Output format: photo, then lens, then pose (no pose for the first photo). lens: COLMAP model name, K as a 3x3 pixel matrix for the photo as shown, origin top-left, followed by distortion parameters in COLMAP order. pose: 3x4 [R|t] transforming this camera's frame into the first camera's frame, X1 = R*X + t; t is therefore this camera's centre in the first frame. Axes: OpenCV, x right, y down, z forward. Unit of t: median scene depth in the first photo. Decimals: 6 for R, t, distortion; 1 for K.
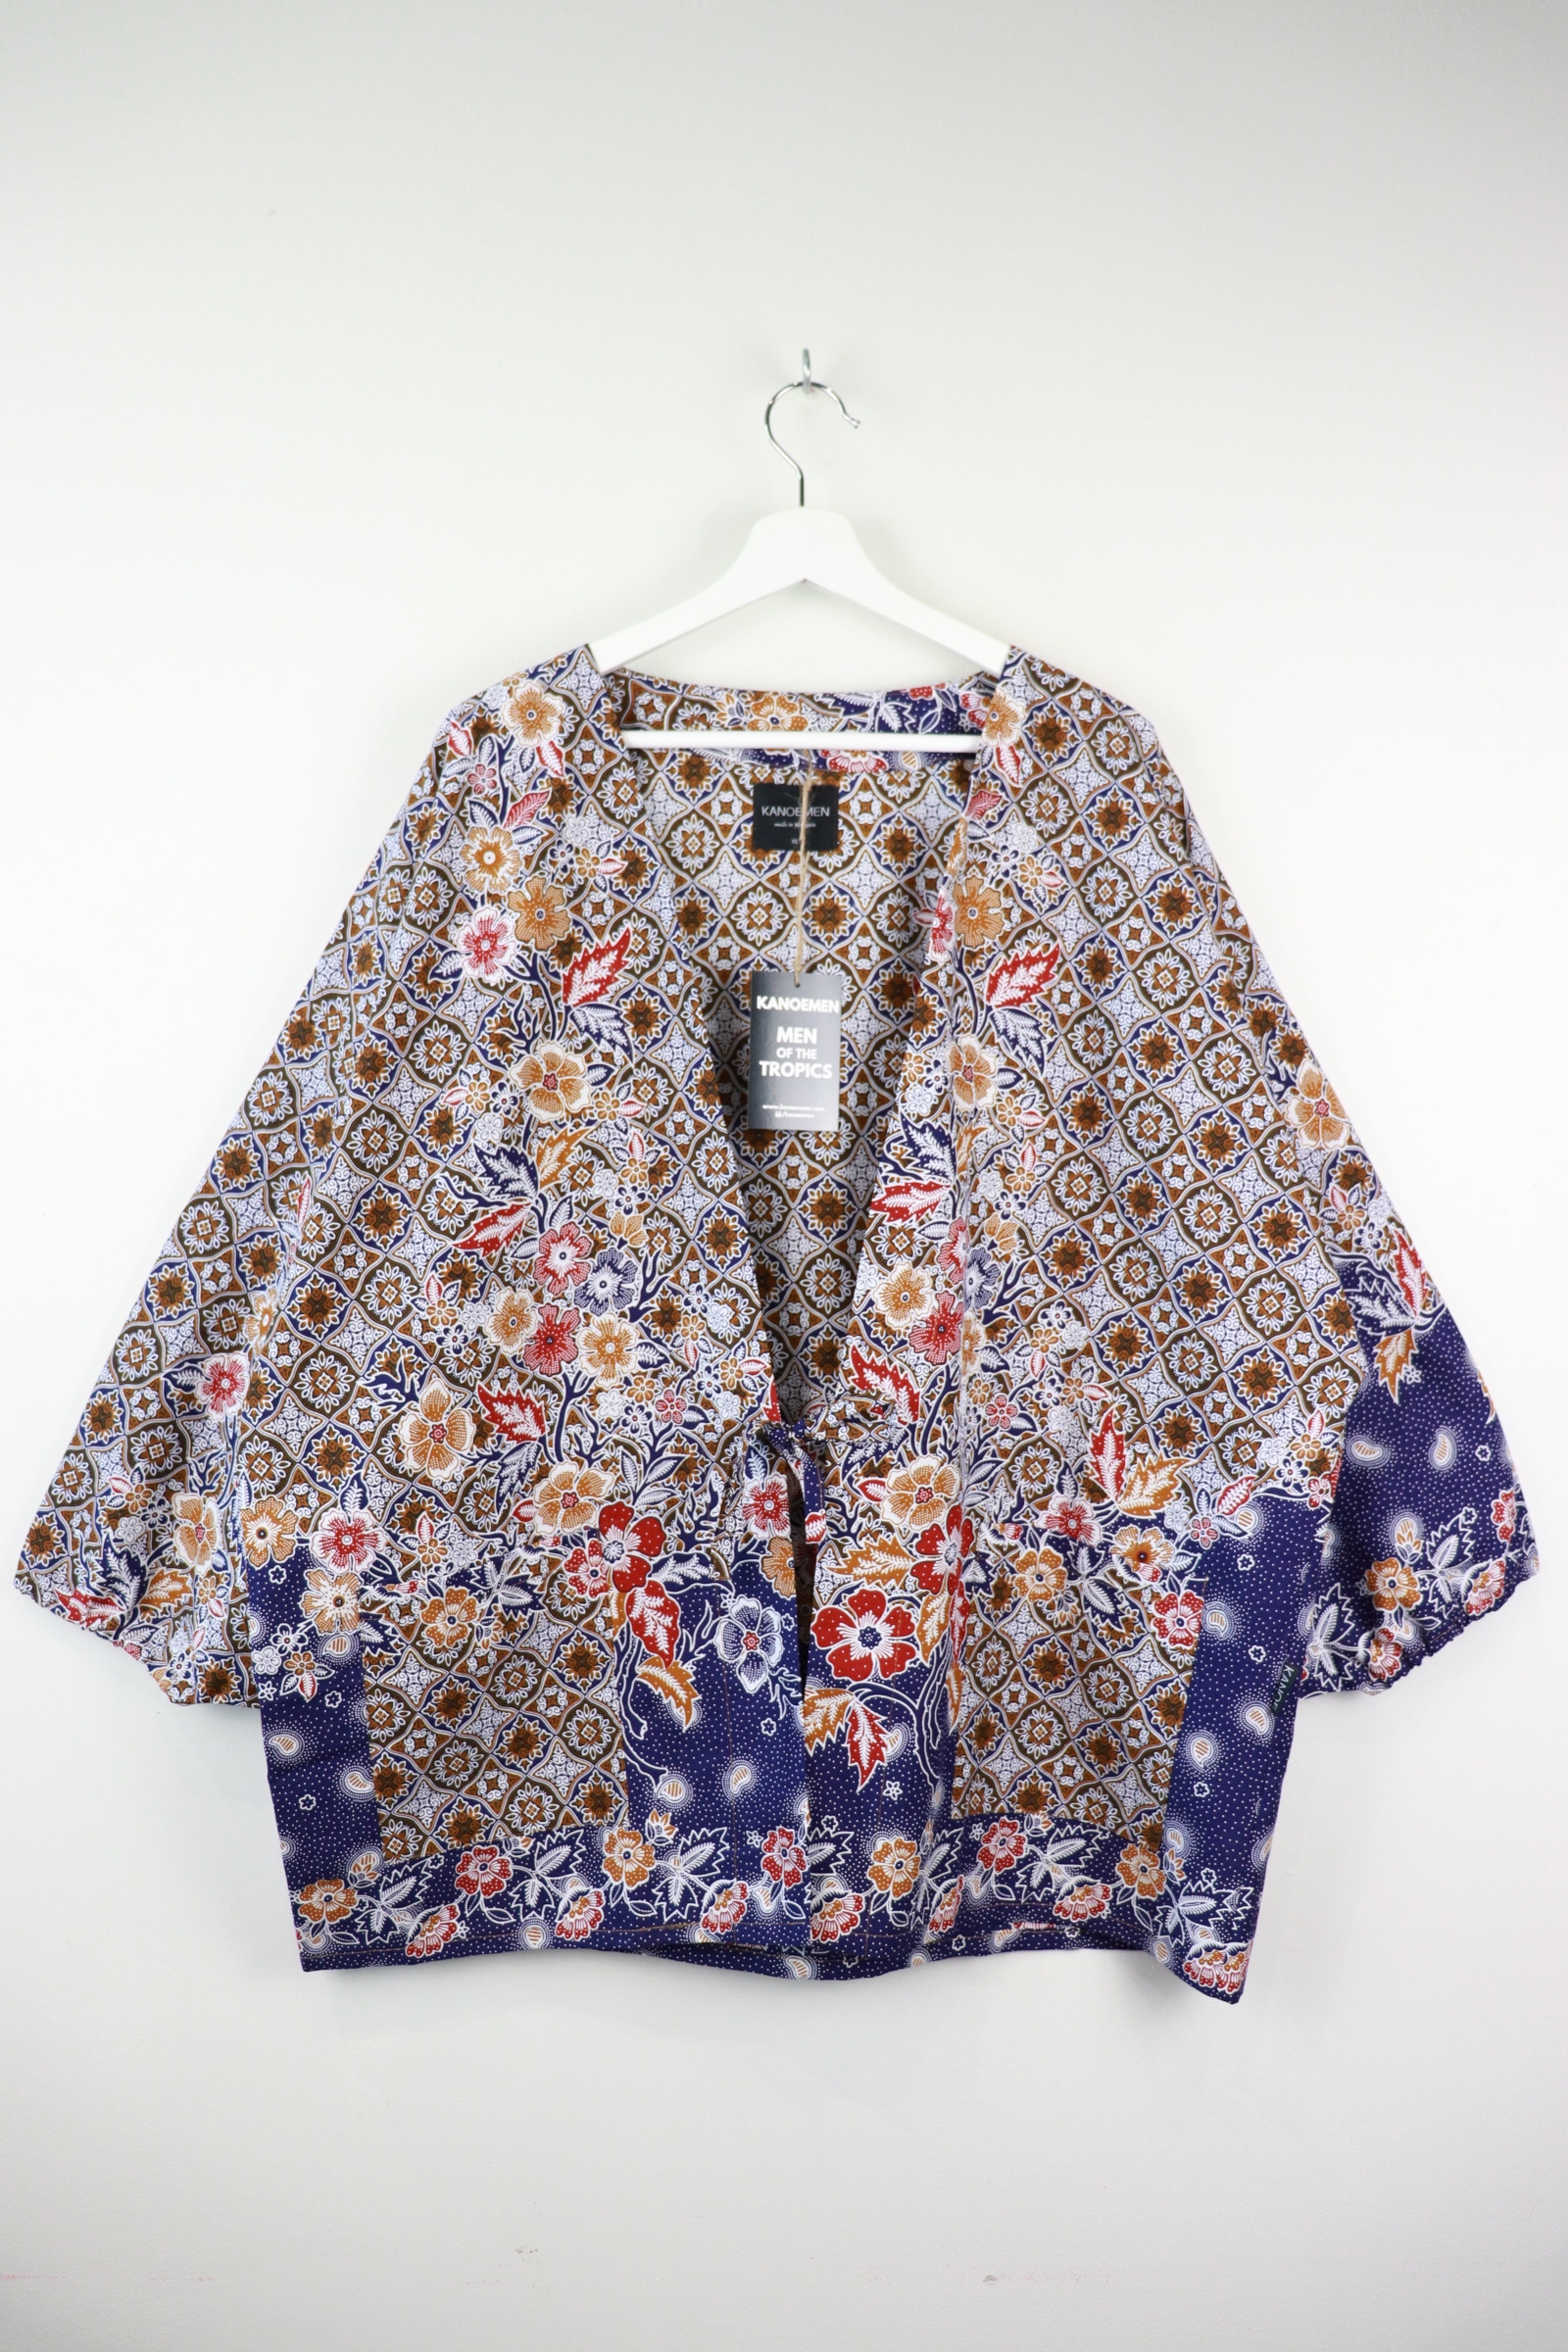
lens RADIAL K [[1973.5, 0, 761.7], [0, 1973.5, 1186.6], [0, 0, 1]] dist [-0.119858, 0.001057]
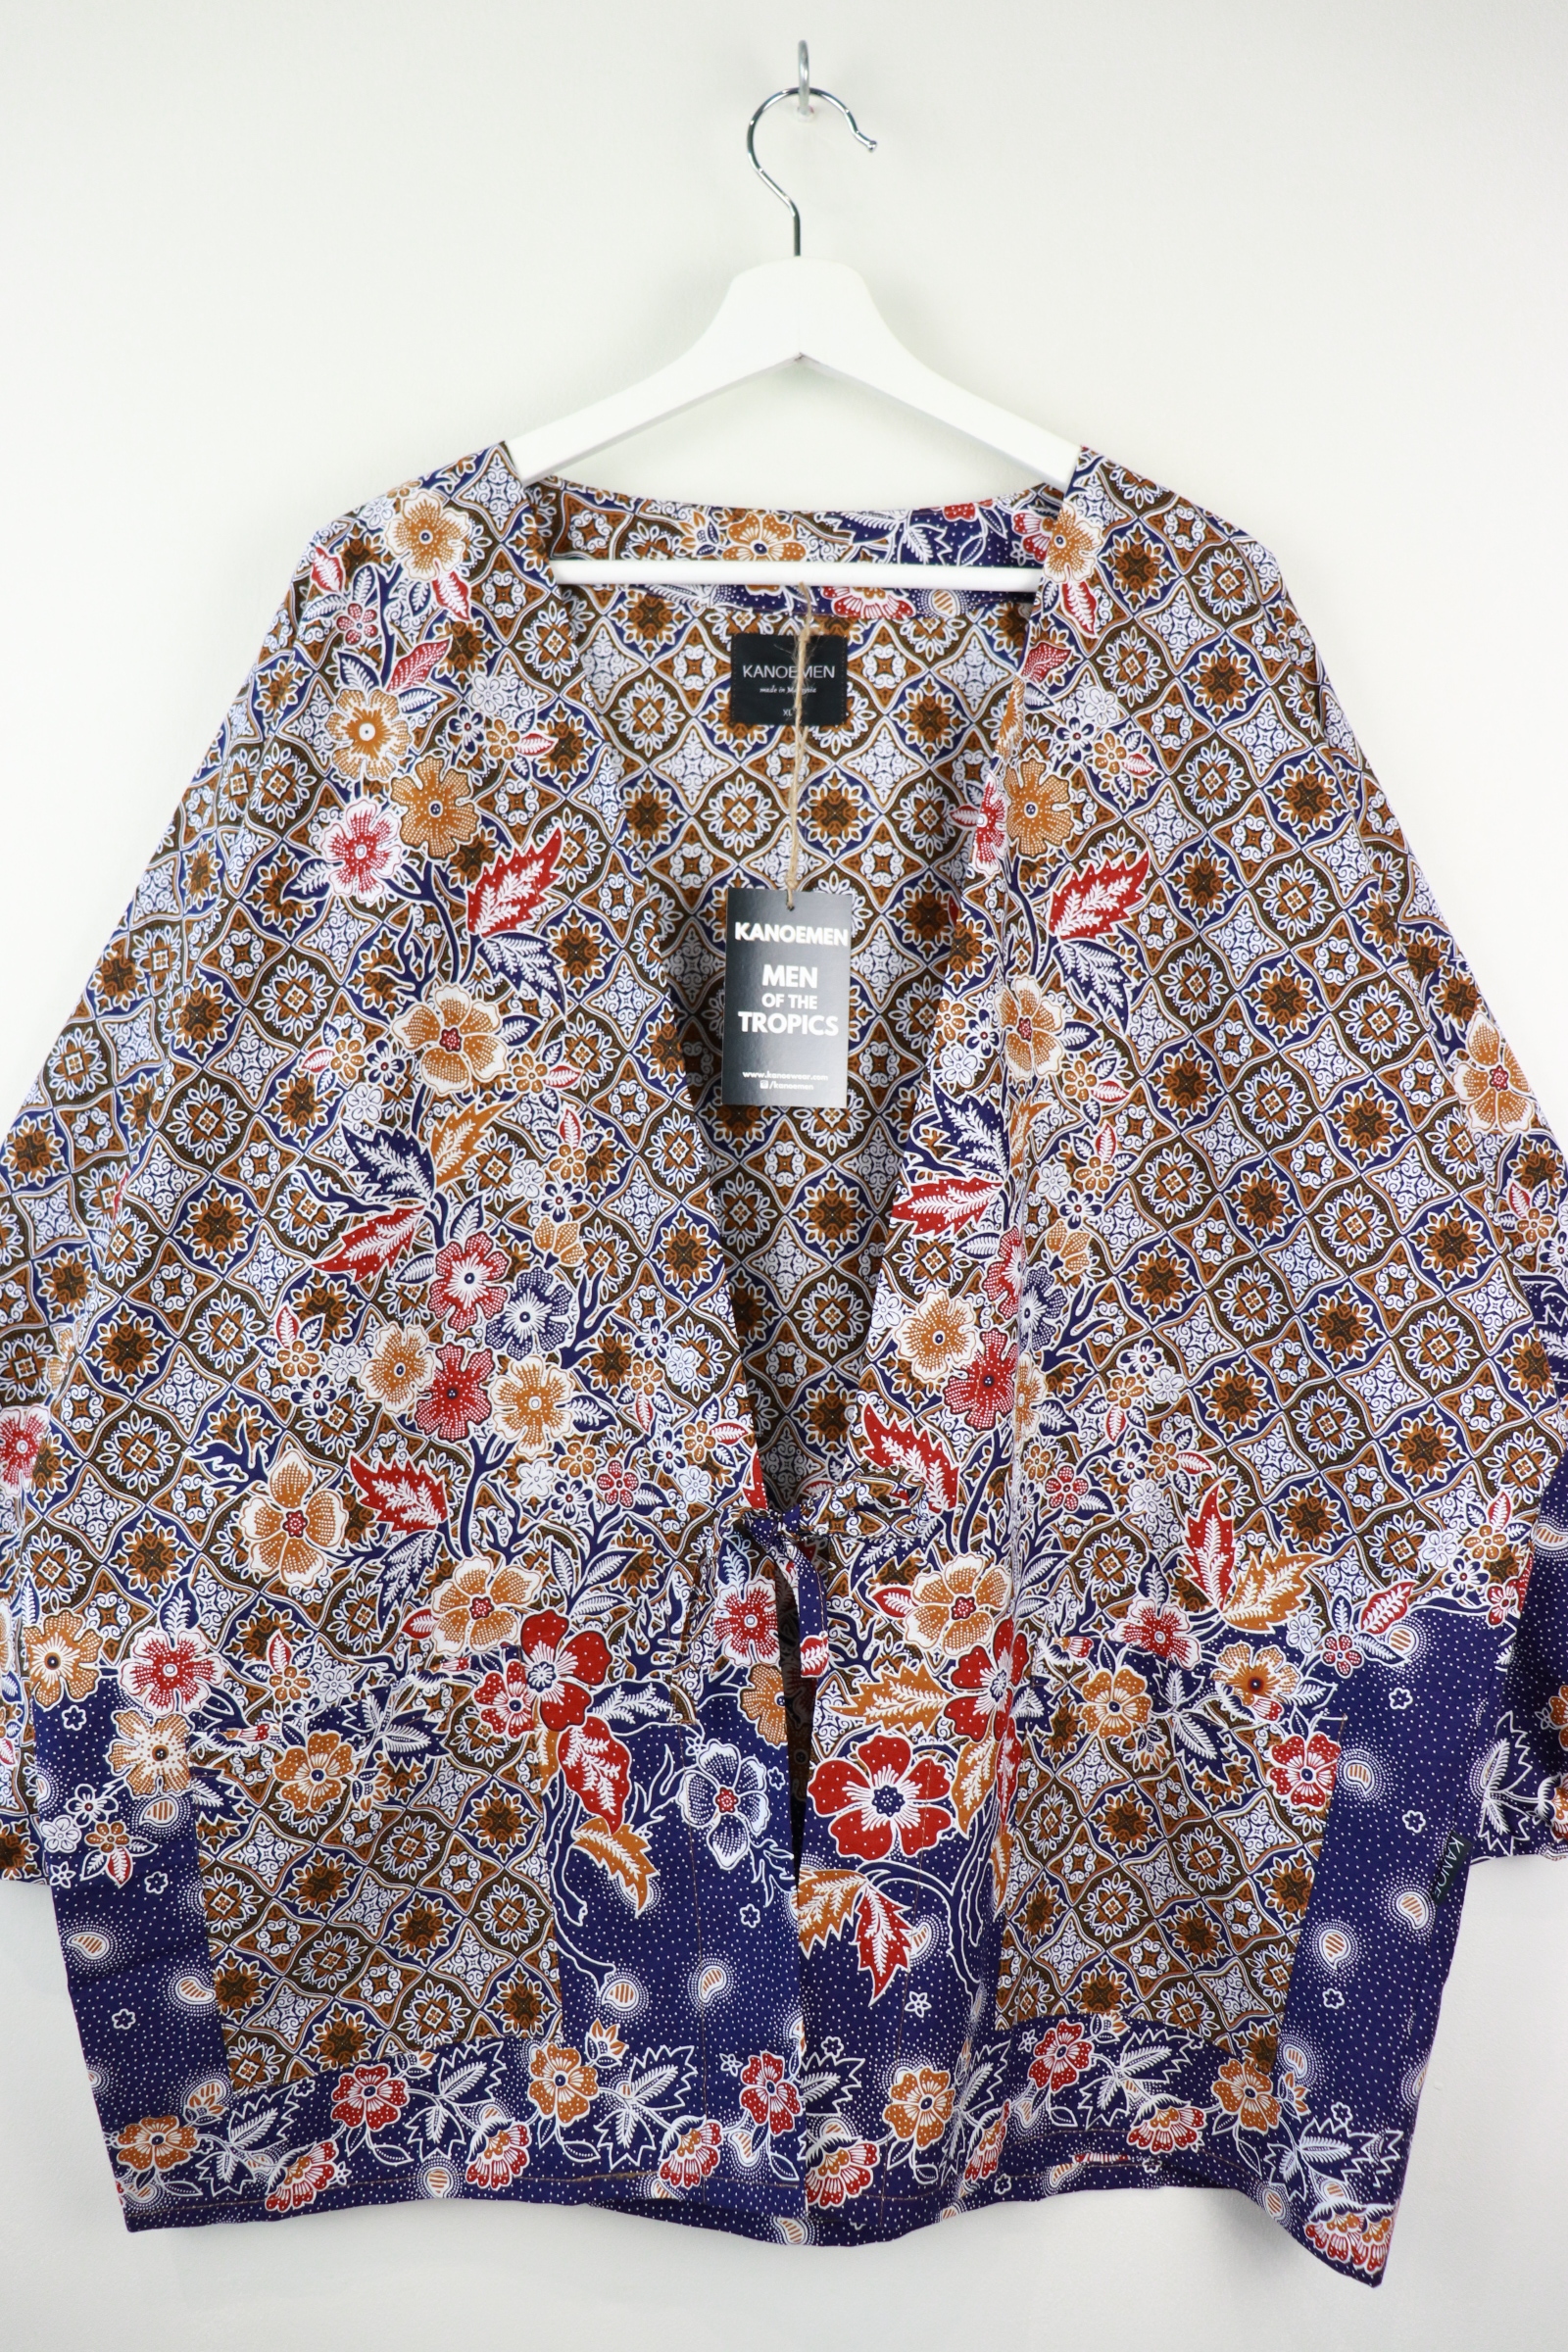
lens RADIAL K [[1973.5, 0, 761.7], [0, 1973.5, 1186.6], [0, 0, 1]] dist [-0.119858, 0.001057]
pose [[0.999996, 0.001344, -0.002309, 0.009249], [-0.001310, 0.999891, 0.014689, -0.009744], [0.002329, -0.014685, 0.999889, 0.271192]]
